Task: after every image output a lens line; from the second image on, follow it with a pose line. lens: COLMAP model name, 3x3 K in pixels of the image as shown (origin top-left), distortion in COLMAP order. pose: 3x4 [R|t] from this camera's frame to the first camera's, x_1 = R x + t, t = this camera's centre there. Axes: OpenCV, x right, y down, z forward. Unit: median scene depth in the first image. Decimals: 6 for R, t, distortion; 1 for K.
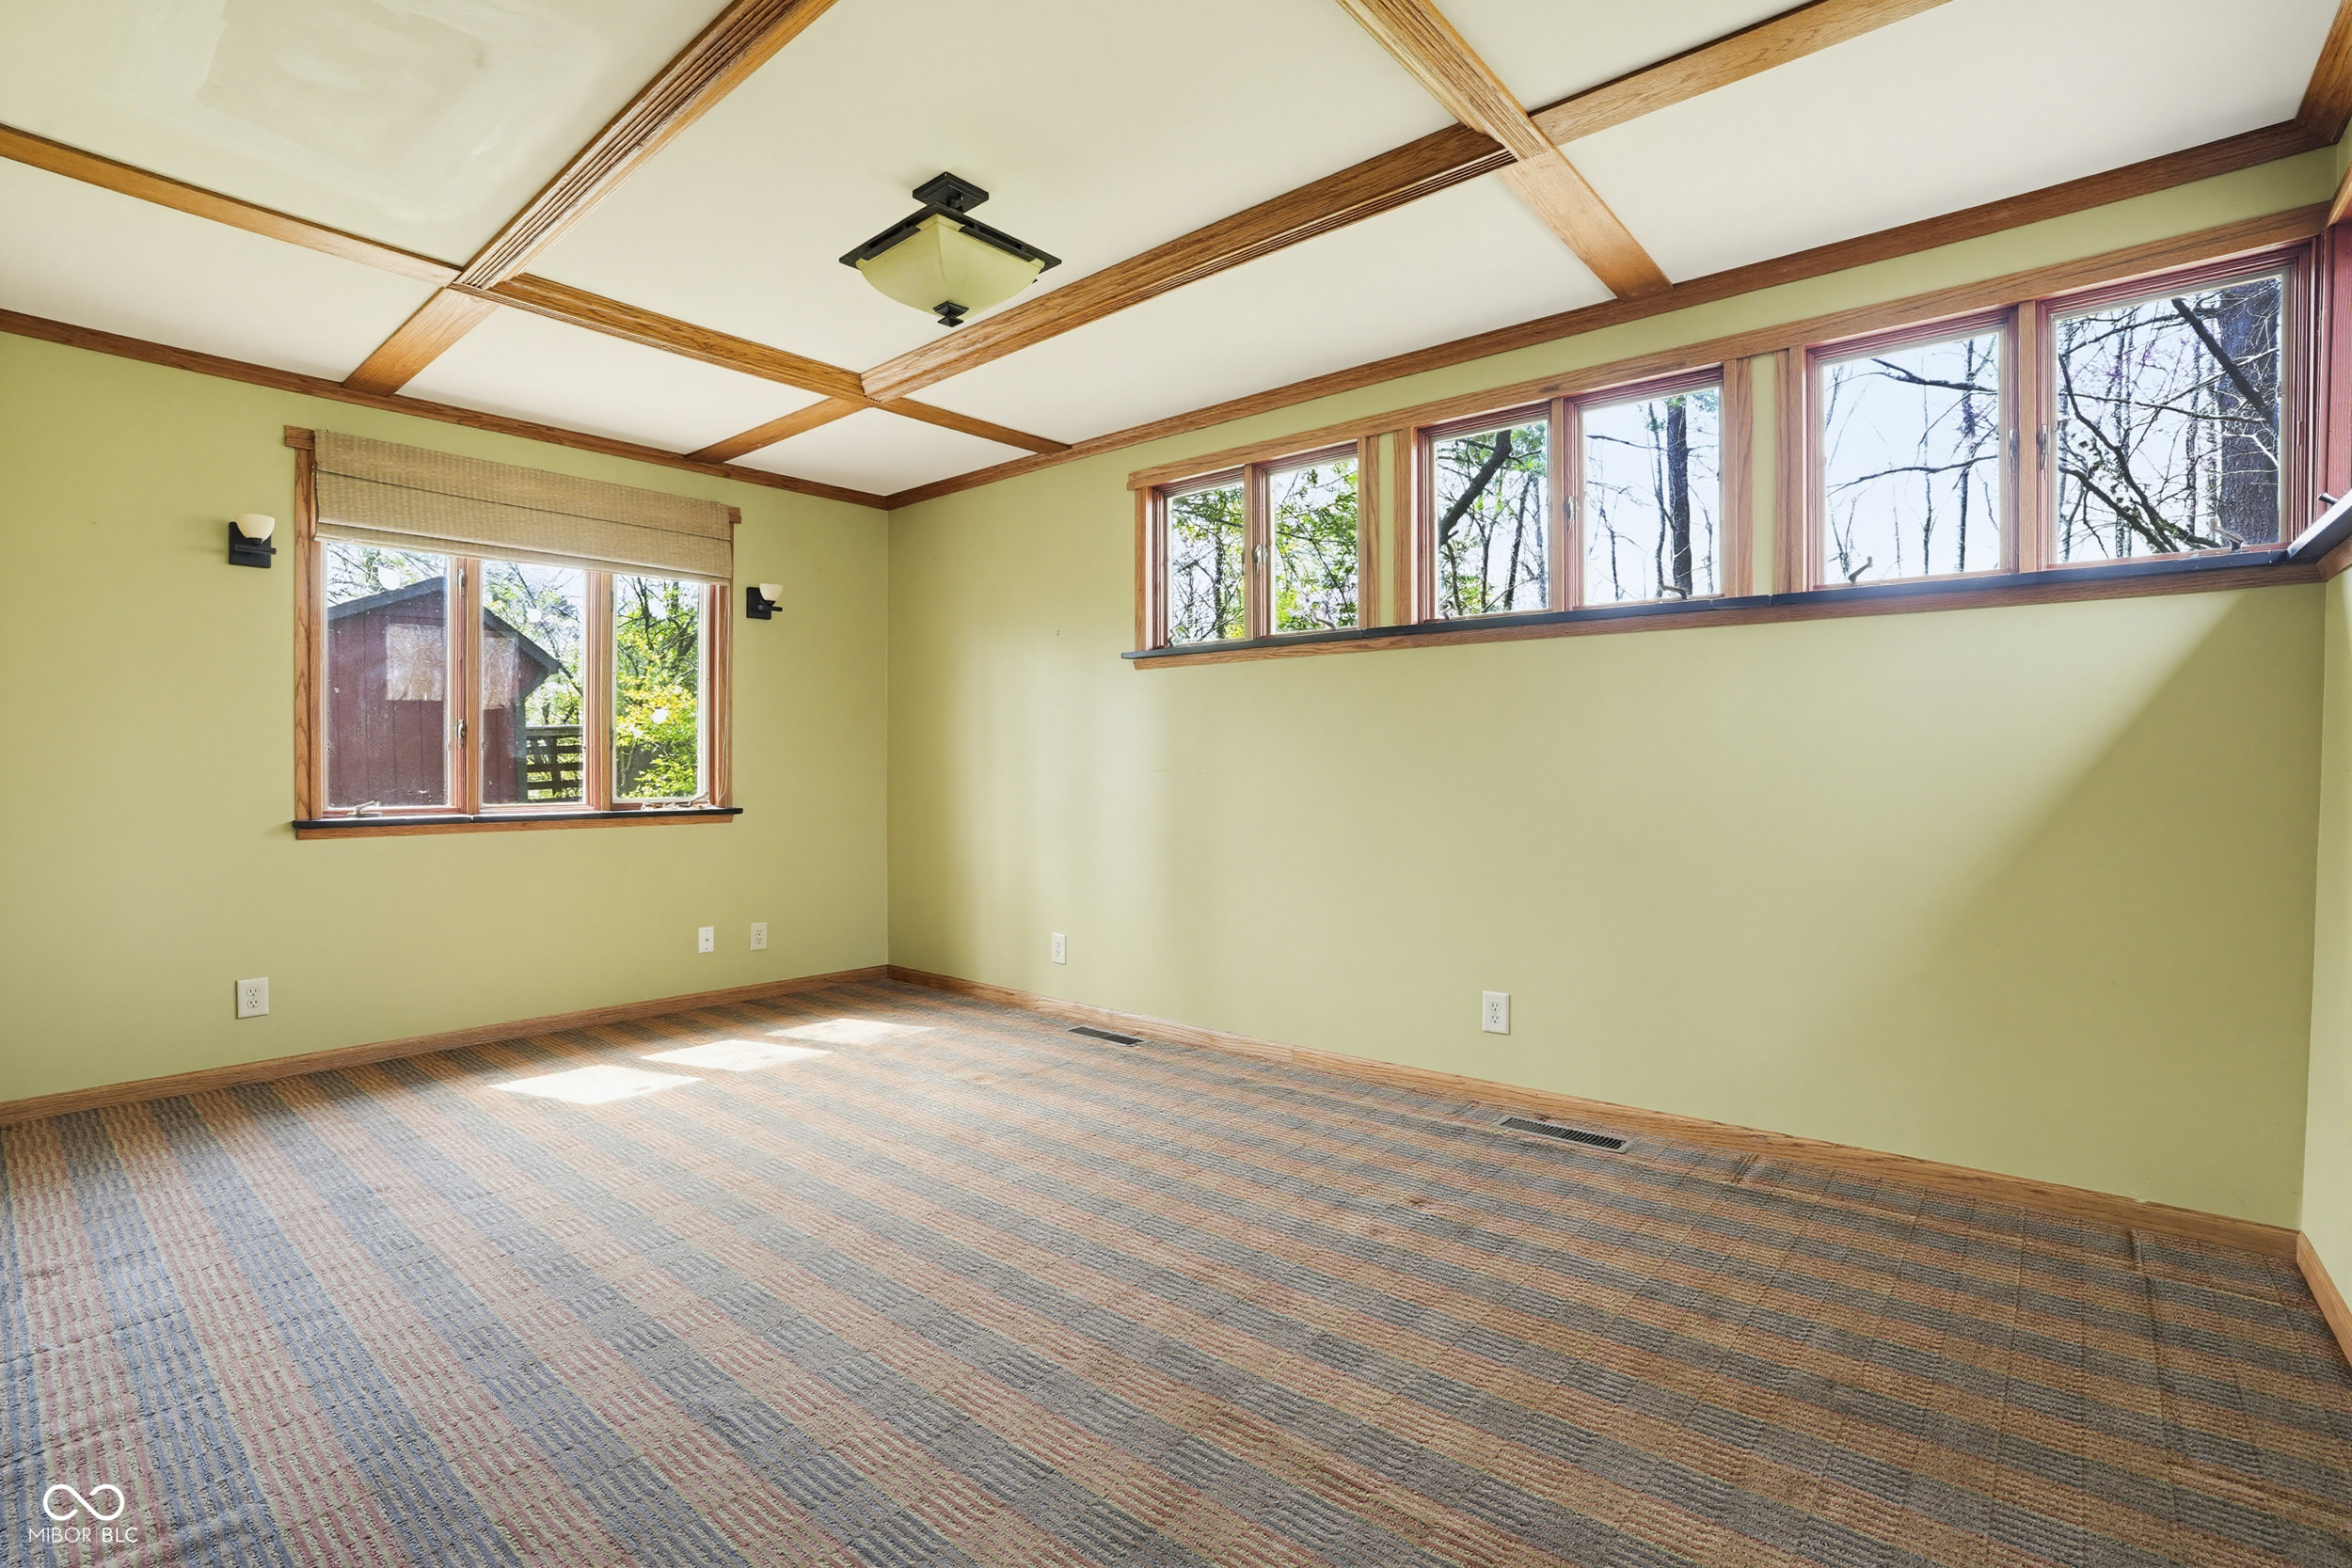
lens RADIAL K [[1106.9, 0, 1168.2], [0, 1106.9, 805.6], [0, 0, 1]] dist [-0.066716, 0.024646]
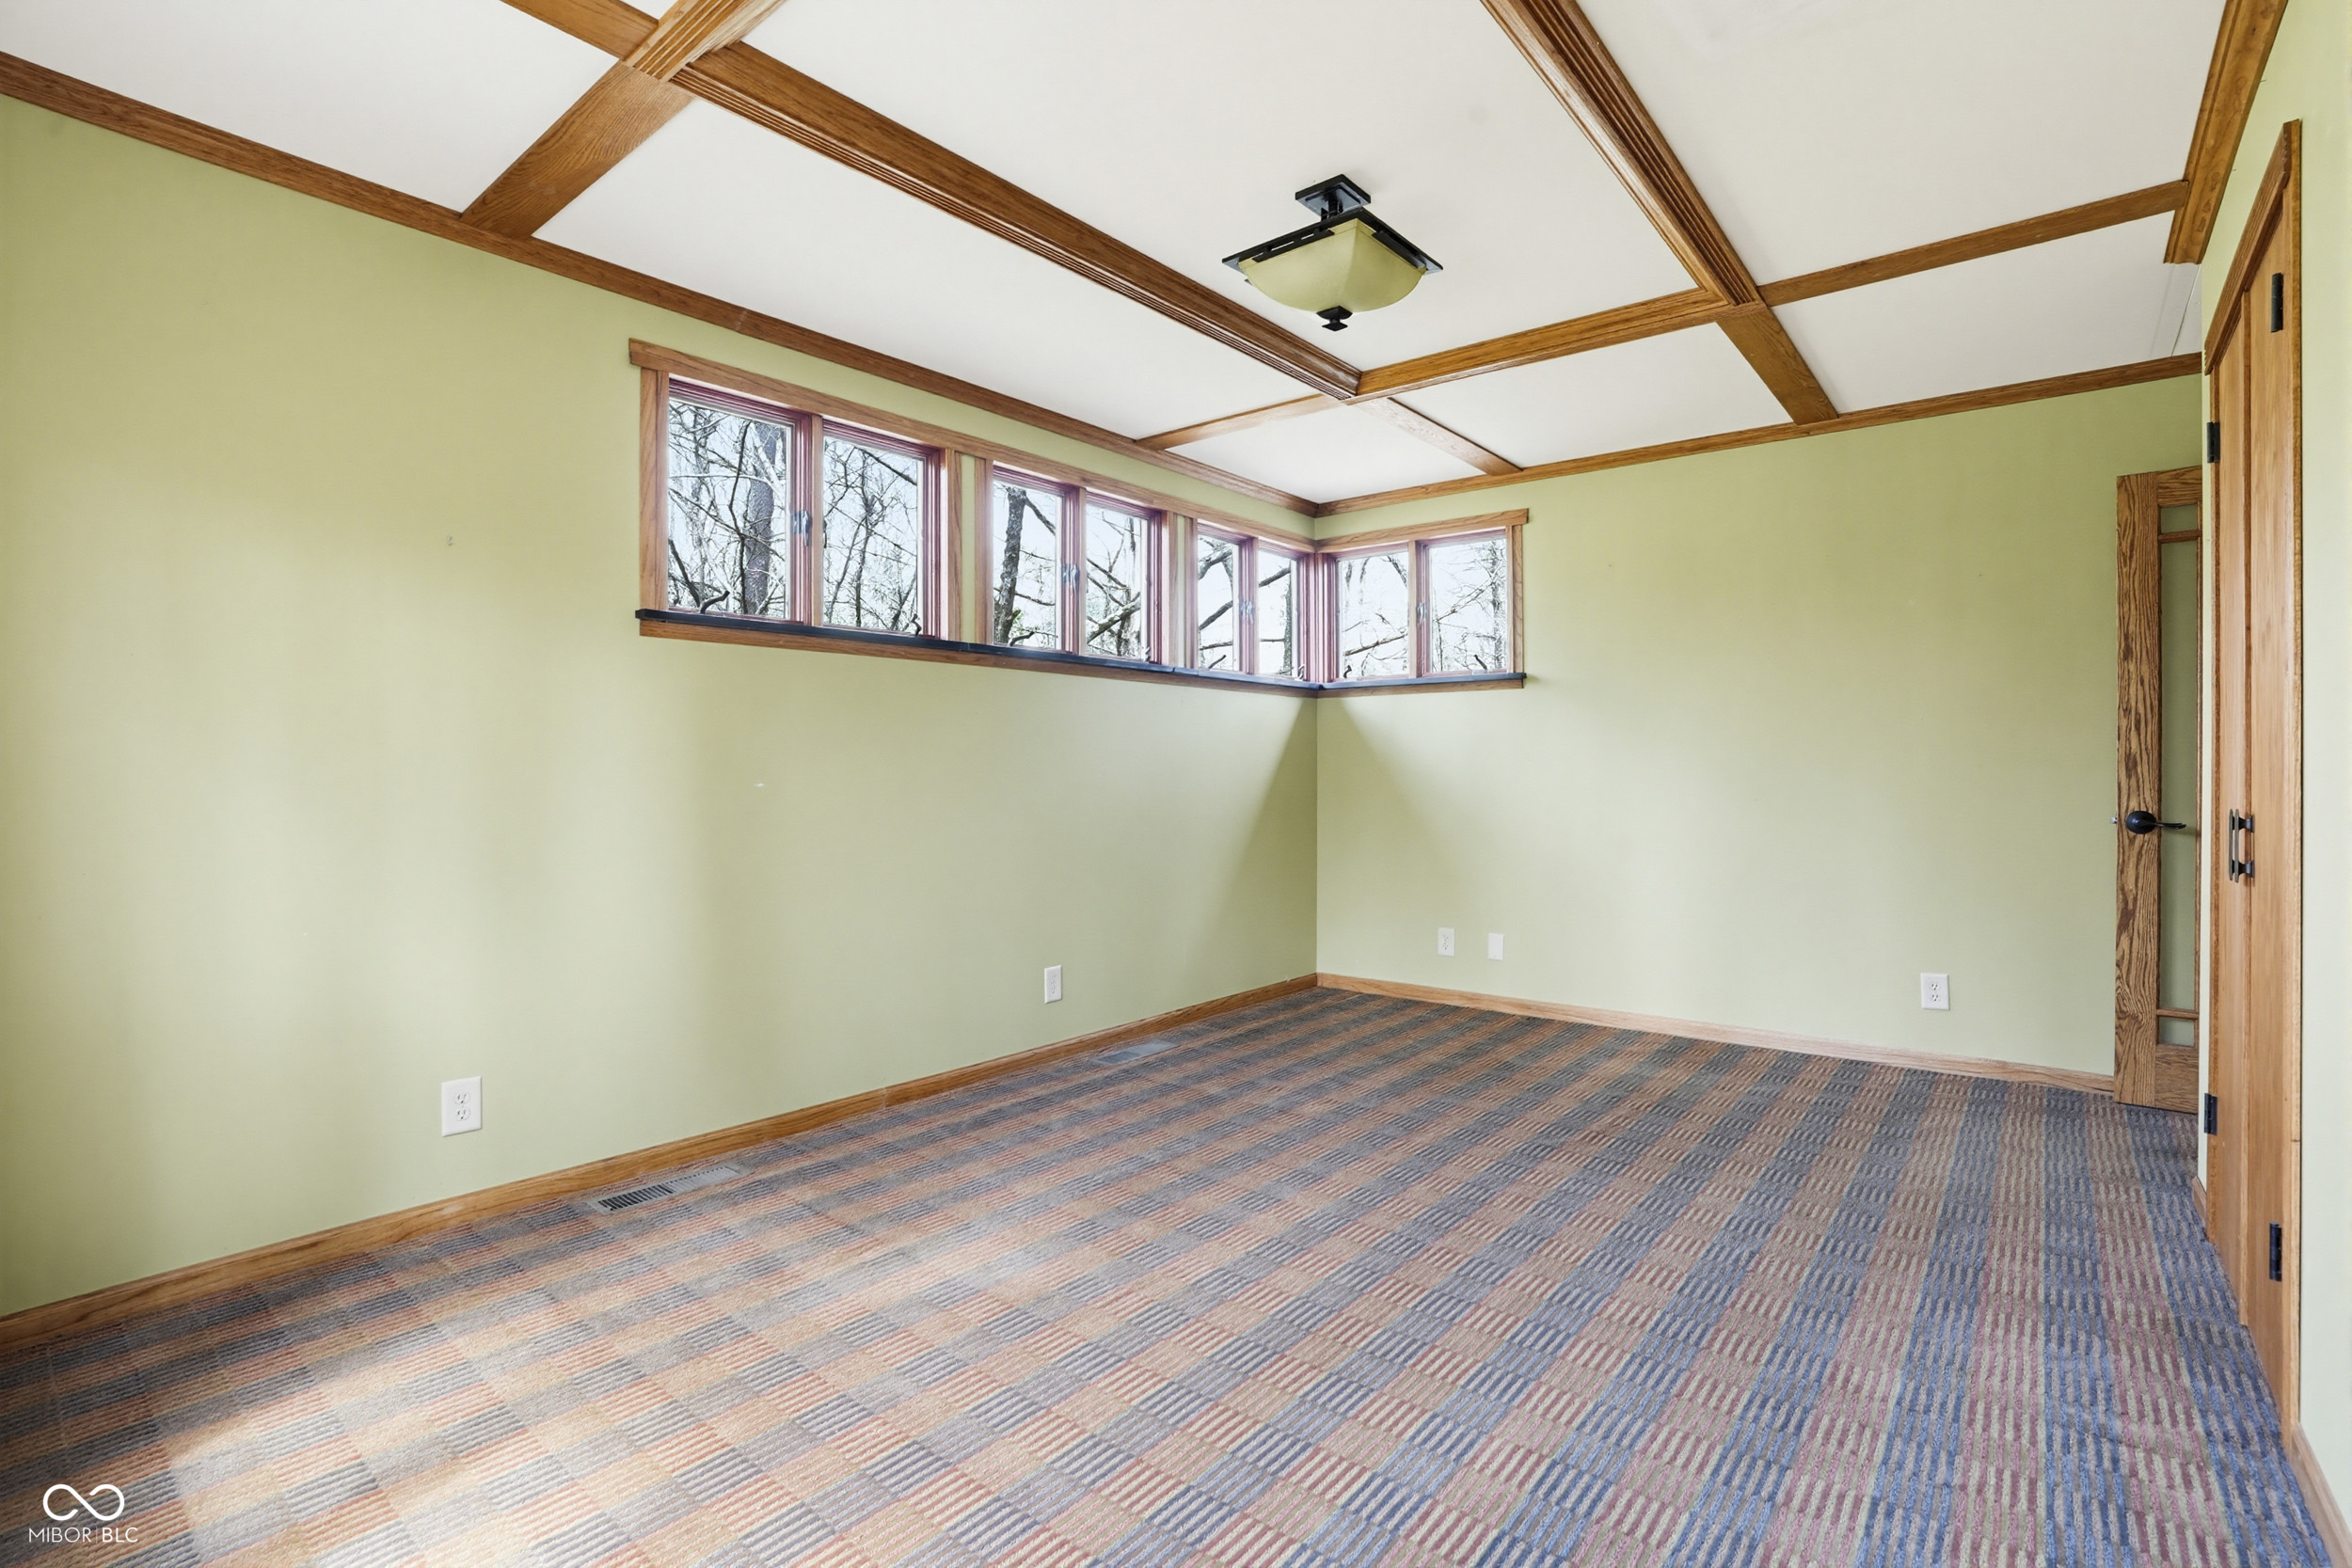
lens RADIAL K [[1106.9, 0, 1168.2], [0, 1106.9, 805.6], [0, 0, 1]] dist [-0.066716, 0.024646]
pose [[-0.023743, -0.032753, 0.999181, -0.809668], [0.036818, 0.998757, 0.033614, -0.036153], [-0.999040, 0.037586, -0.022508, 0.809346]]
